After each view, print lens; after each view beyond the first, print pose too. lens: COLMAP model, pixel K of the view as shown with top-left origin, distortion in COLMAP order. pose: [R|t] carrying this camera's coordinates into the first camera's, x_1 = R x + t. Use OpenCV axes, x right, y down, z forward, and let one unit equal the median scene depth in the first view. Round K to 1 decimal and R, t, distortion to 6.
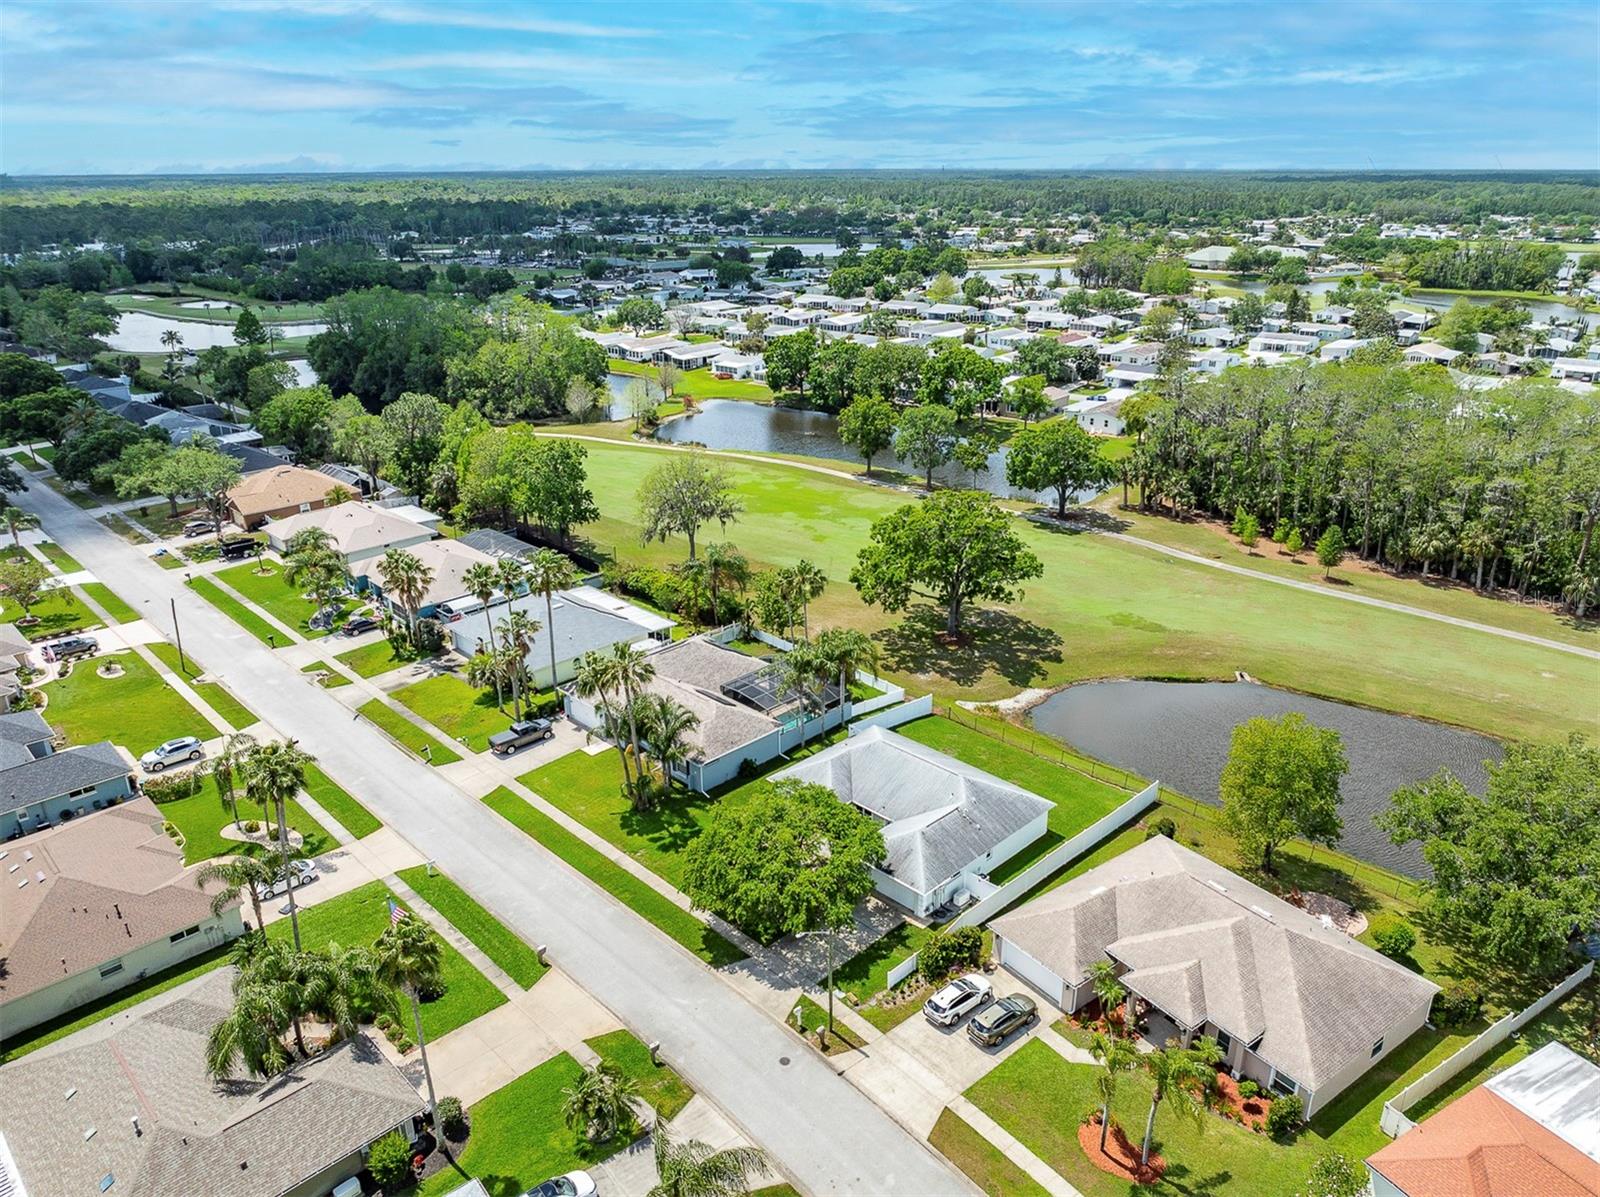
lens RADIAL K [[1114.3, 0, 817.1], [0, 1114.3, 592.6], [0, 0, 1]] dist [-0.013379, -0.001696]
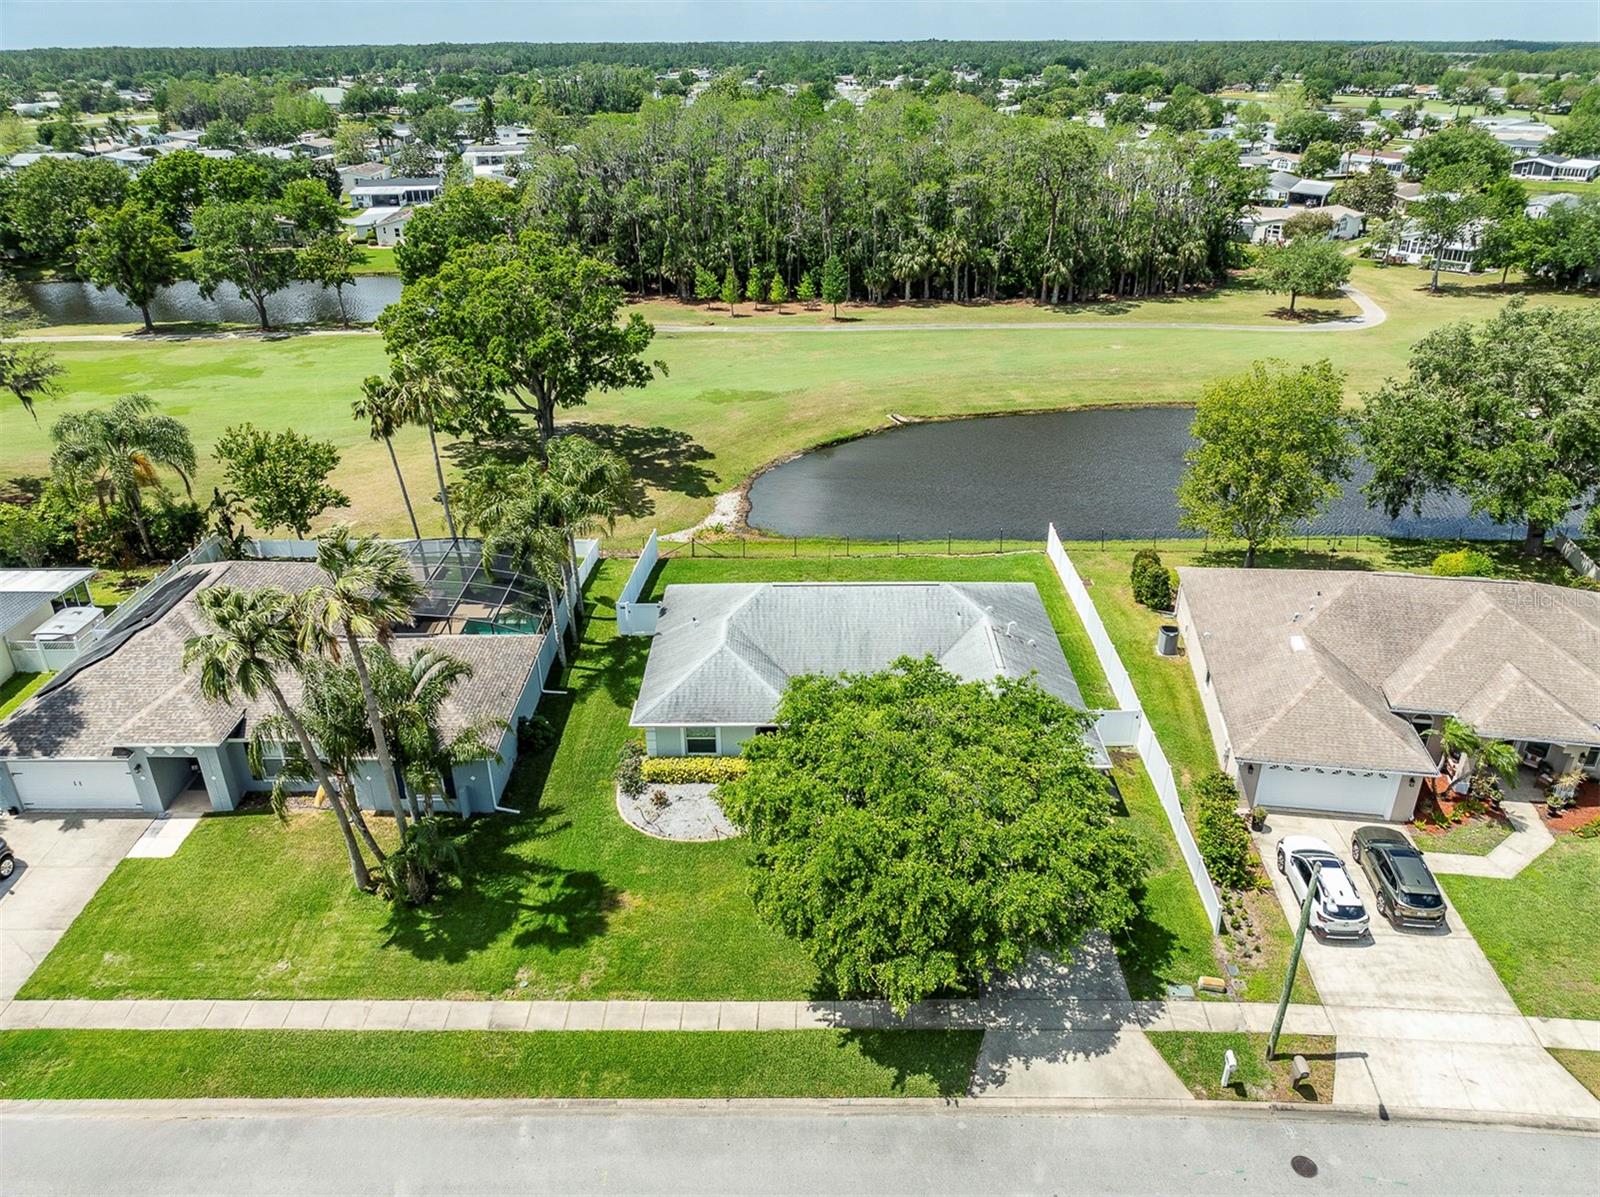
lens RADIAL K [[1113.3, 0, 806.6], [0, 1113.3, 601.3], [0, 0, 1]] dist [-0.032660, 0.021488]
pose [[0.712696, -0.319261, 0.624609, -0.213882], [0.255009, 0.947423, 0.193289, 0.027176], [-0.653479, 0.021525, 0.756639, 0.421749]]
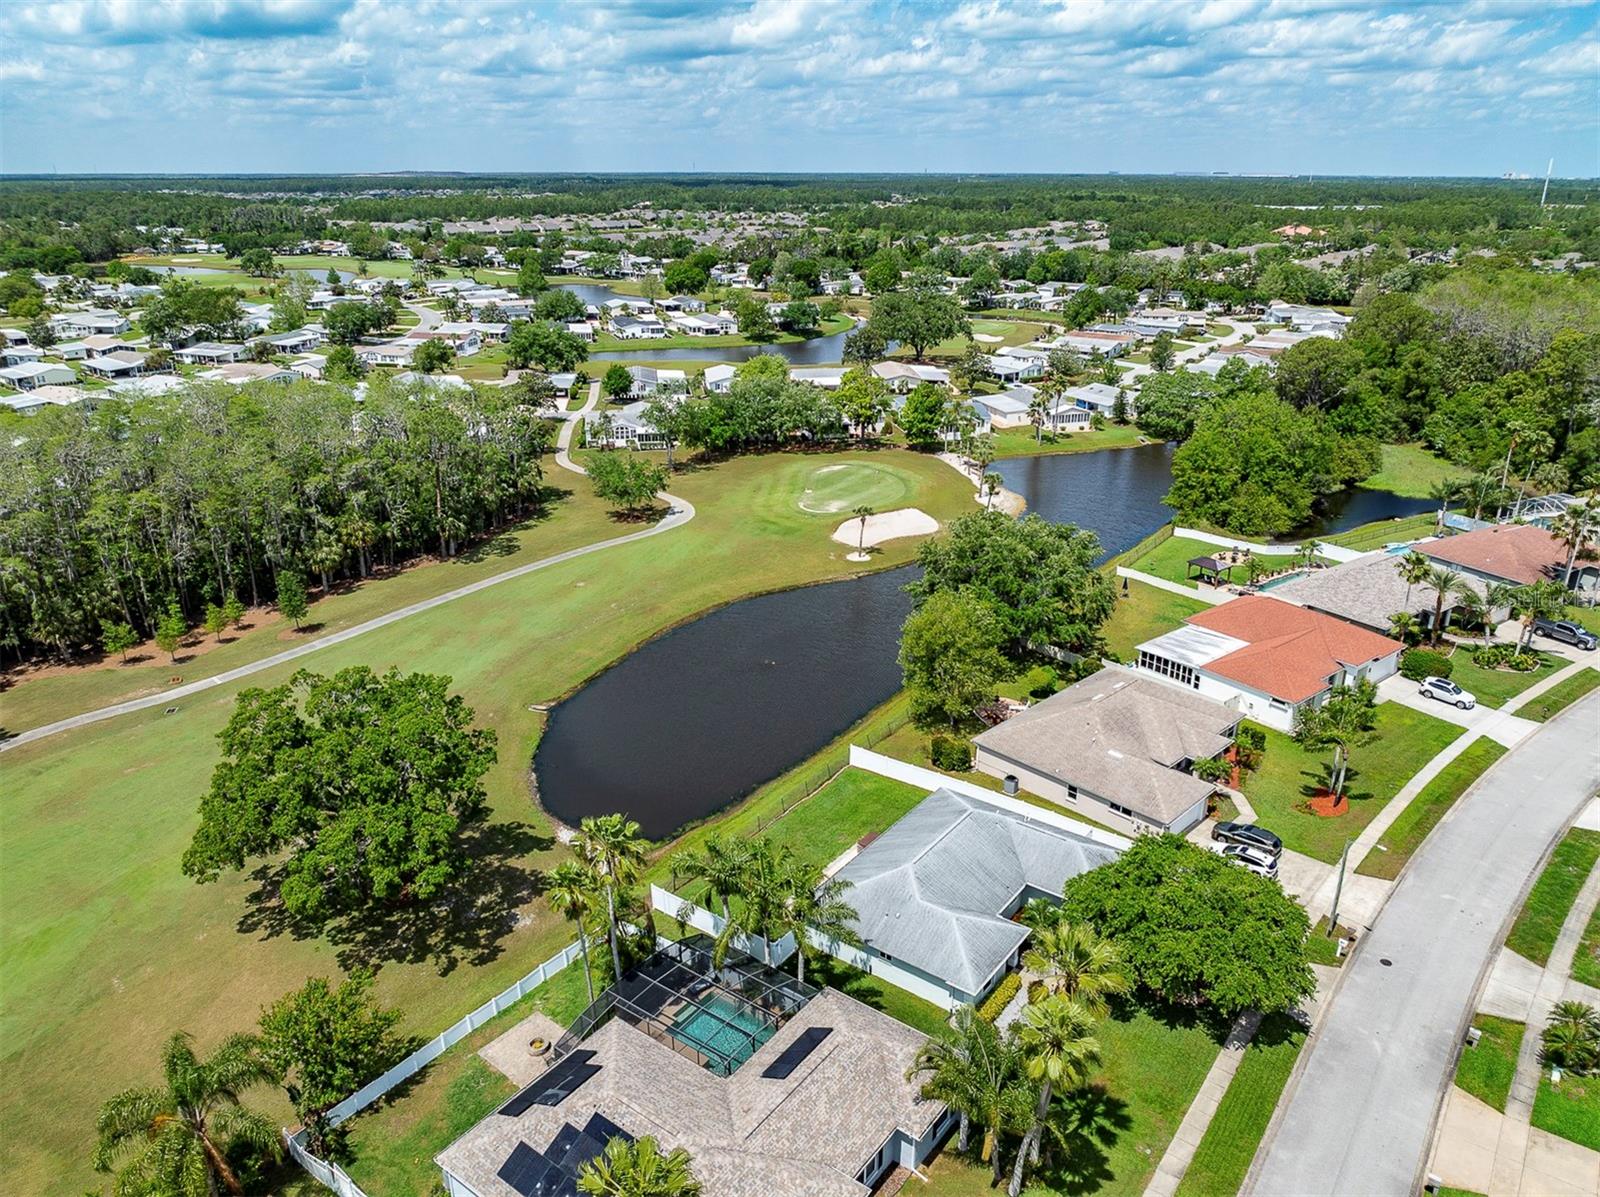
lens RADIAL K [[1113.3, 0, 806.6], [0, 1113.3, 601.3], [0, 0, 1]] dist [-0.032660, 0.021488]
pose [[-0.138433, -0.357065, 0.923765, -0.441078], [0.352199, 0.854022, 0.382887, -0.263062], [-0.925631, 0.378353, 0.007533, 0.746469]]
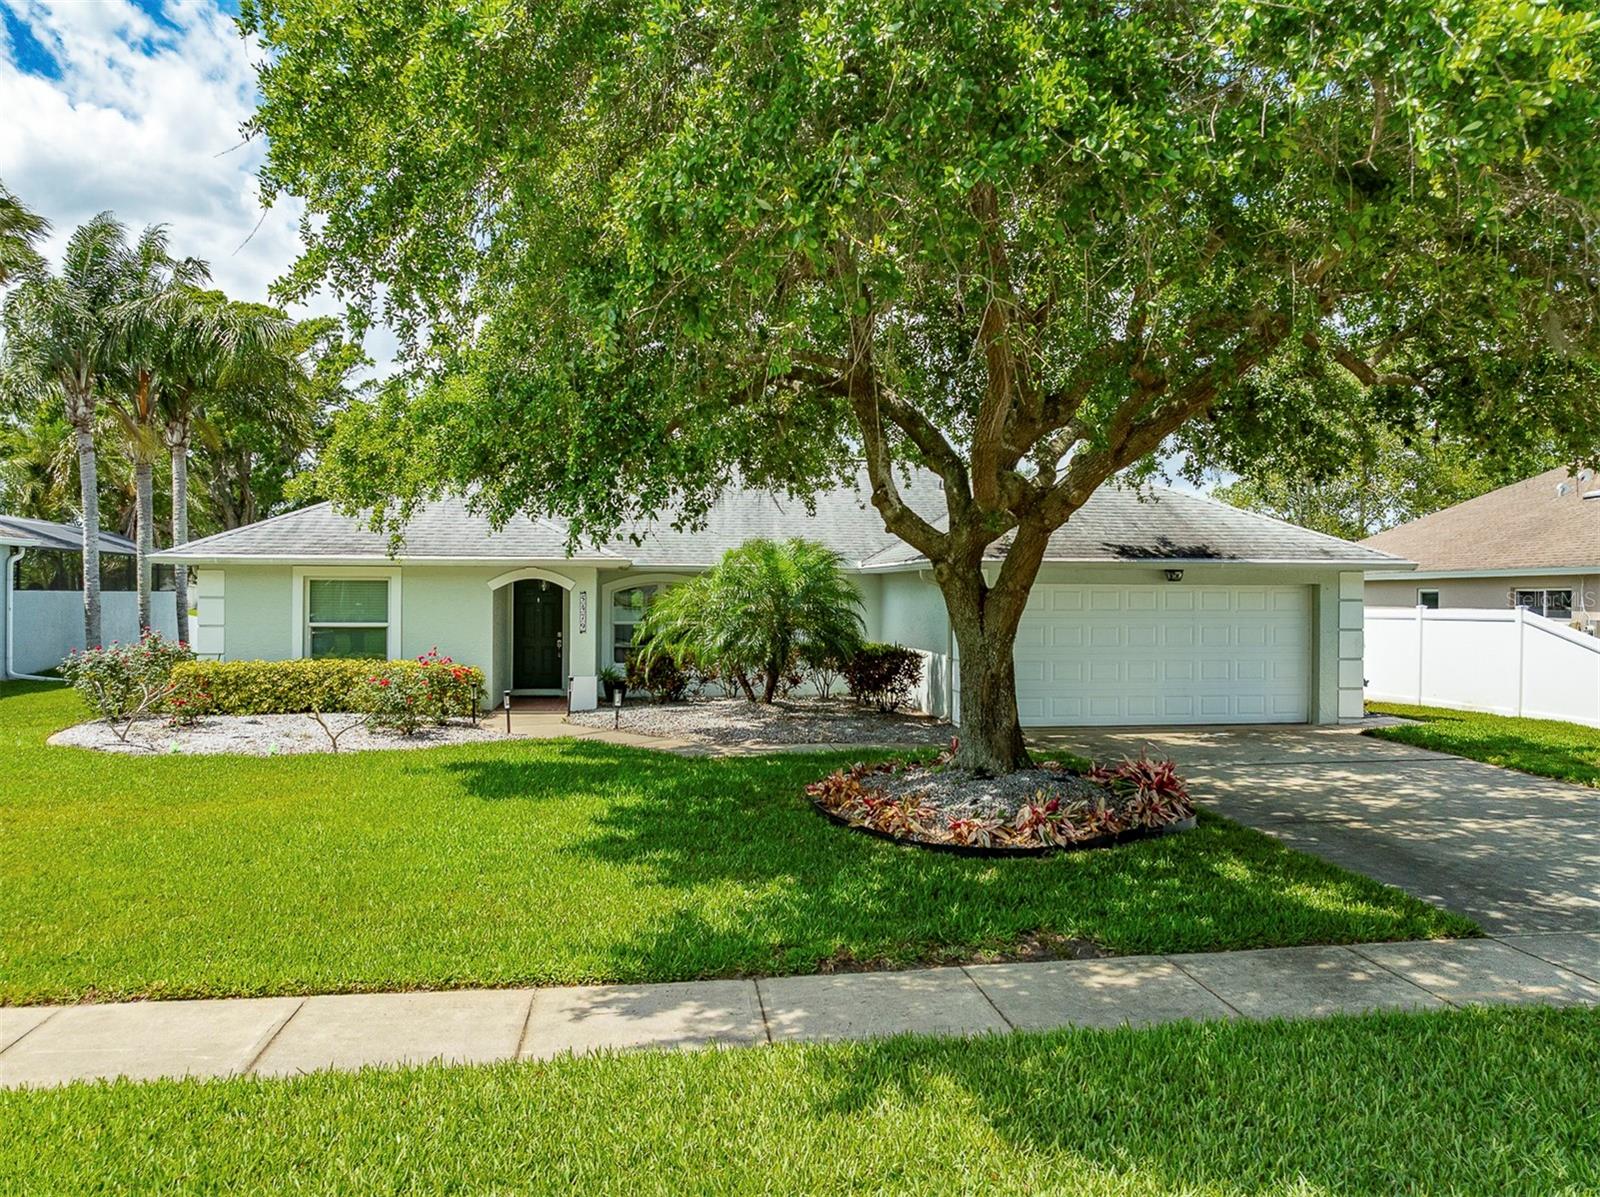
lens RADIAL K [[1127.8, 0, 800.0], [0, 1127.8, 598.5], [0, 0, 1]] dist [-0.047961, 0.043534]
pose [[0.607931, 0.003231, 0.793983, -0.097929], [0.275666, 0.936928, -0.214883, 0.183673], [-0.744599, 0.349509, 0.568697, 0.606203]]
